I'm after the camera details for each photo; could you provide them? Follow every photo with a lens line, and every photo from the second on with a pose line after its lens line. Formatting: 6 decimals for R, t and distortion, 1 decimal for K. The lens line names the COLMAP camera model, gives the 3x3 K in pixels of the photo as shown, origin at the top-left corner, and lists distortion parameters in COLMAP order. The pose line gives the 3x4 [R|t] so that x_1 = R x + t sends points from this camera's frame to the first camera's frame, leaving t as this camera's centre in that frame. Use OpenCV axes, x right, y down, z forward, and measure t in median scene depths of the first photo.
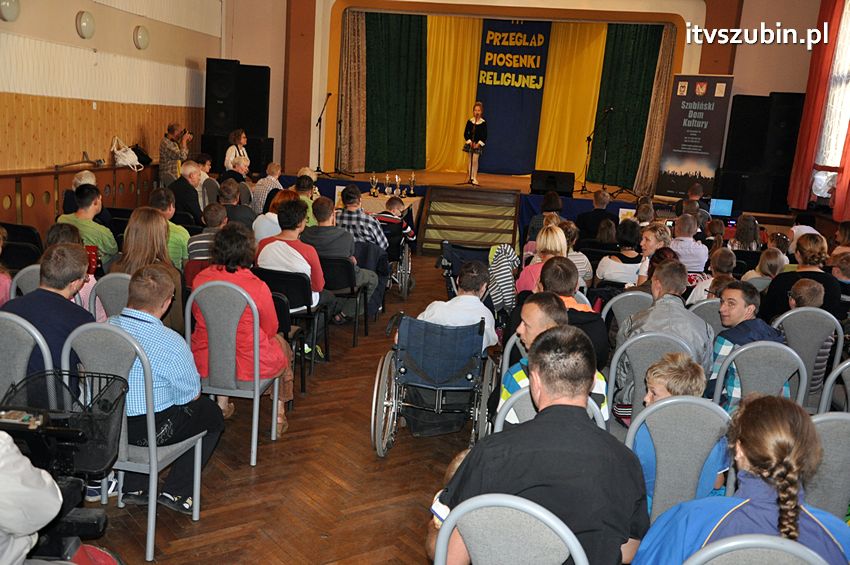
lens RADIAL K [[852.2, 0, 425.0], [0, 852.2, 282.5], [0, 0, 1]] dist [0.069615, 0.022834]
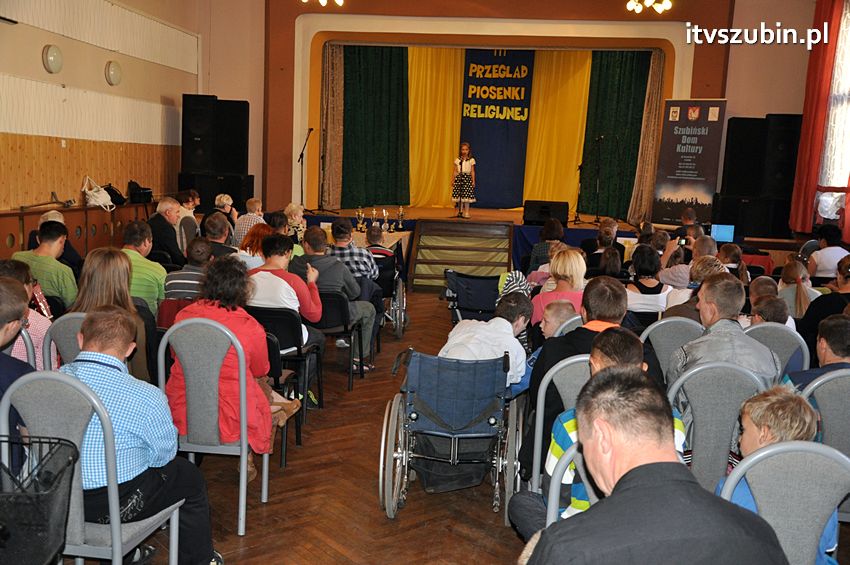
lens RADIAL K [[852.2, 0, 425.0], [0, 852.2, 282.5], [0, 0, 1]] dist [0.069615, 0.022834]
pose [[0.999345, -0.028910, 0.021784, -0.011437], [0.029918, 0.998425, -0.047464, 0.003577], [-0.020377, 0.048085, 0.998635, 0.050631]]
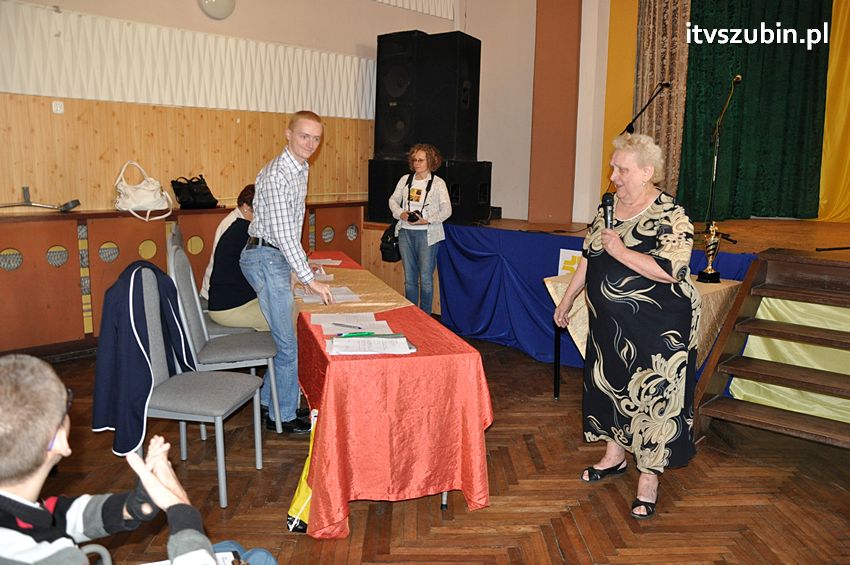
lens RADIAL K [[720.6, 0, 425.0], [0, 720.6, 282.5], [0, 0, 1]] dist [-0.174180, 0.243828]
pose [[0.843430, 0.037361, -0.535938, 0.052357], [-0.062063, 0.997676, -0.028121, -0.088856], [0.533642, 0.056980, 0.843789, 0.704738]]
